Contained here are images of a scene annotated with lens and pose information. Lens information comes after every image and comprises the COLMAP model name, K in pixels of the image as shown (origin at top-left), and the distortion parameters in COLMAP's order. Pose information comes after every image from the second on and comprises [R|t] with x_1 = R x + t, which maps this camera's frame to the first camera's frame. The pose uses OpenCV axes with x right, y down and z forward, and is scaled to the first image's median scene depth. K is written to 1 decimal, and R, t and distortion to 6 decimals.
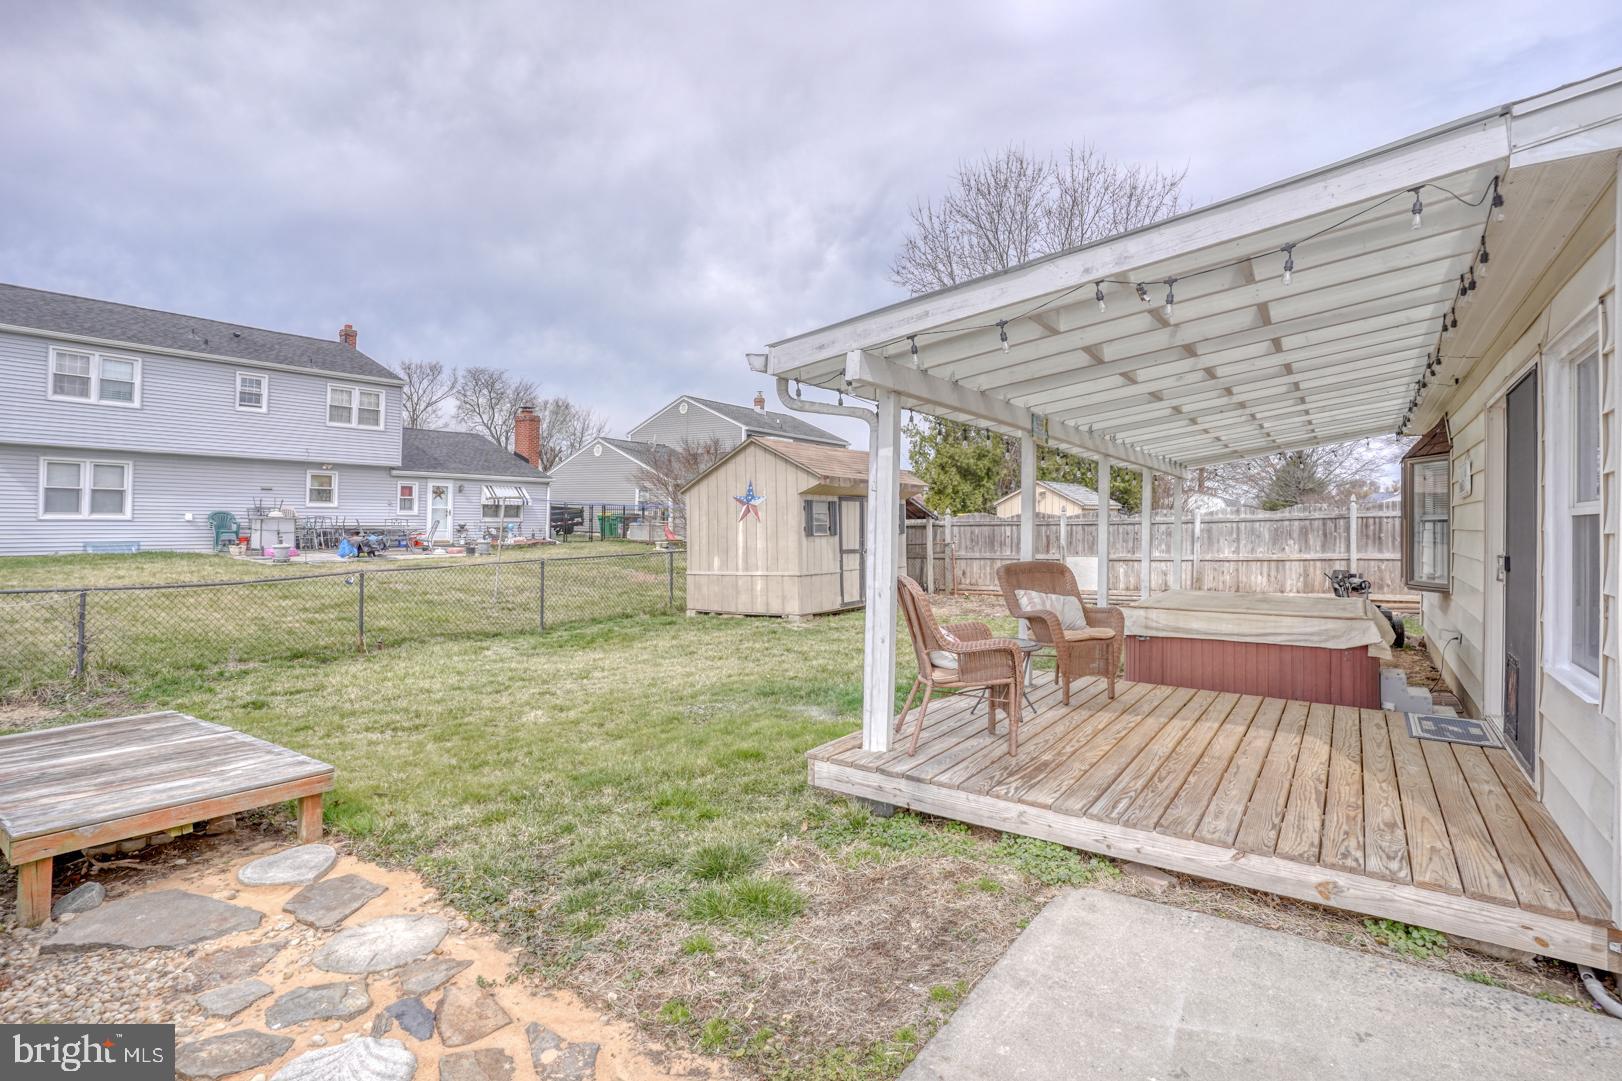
lens RADIAL K [[822.5, 0, 855.0], [0, 822.5, 509.8], [0, 0, 1]] dist [-0.067269, 0.034801]
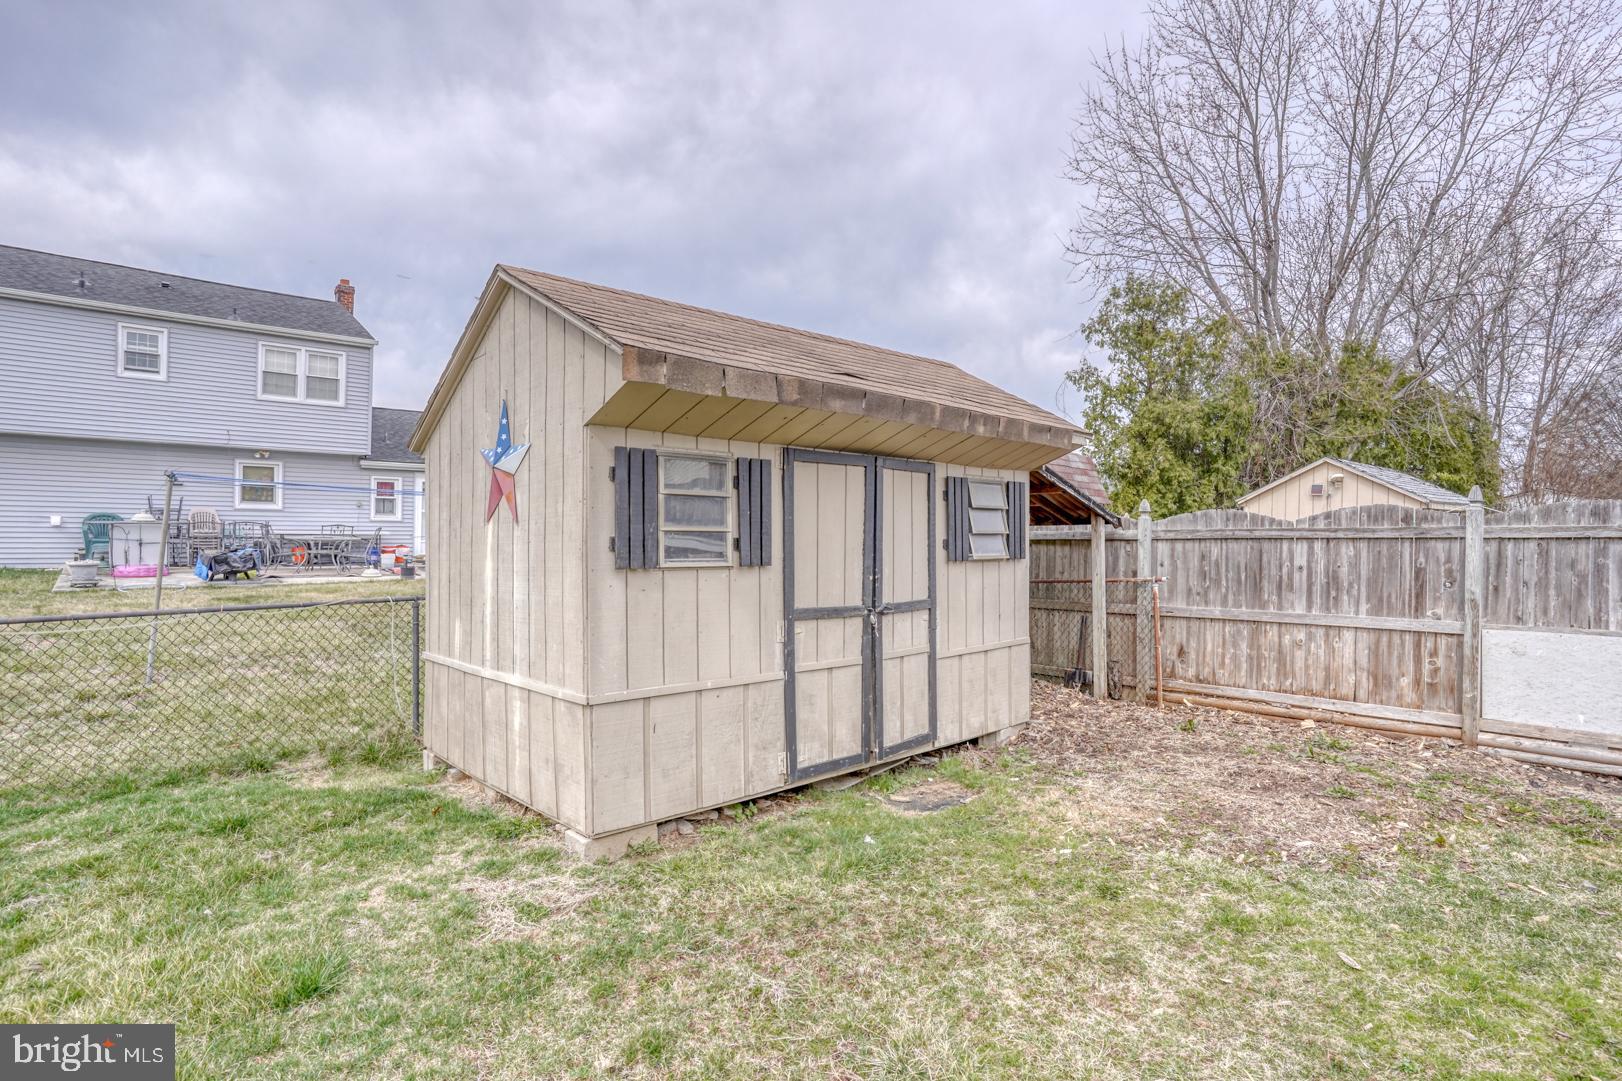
lens RADIAL K [[822.5, 0, 845.8], [0, 822.5, 536.1], [0, 0, 1]] dist [-0.067269, 0.034801]
pose [[0.967544, 0.006653, -0.252616, 0.068828], [-0.002730, 0.999870, 0.015878, 0.011040], [0.252689, -0.014673, 0.967436, 0.538184]]
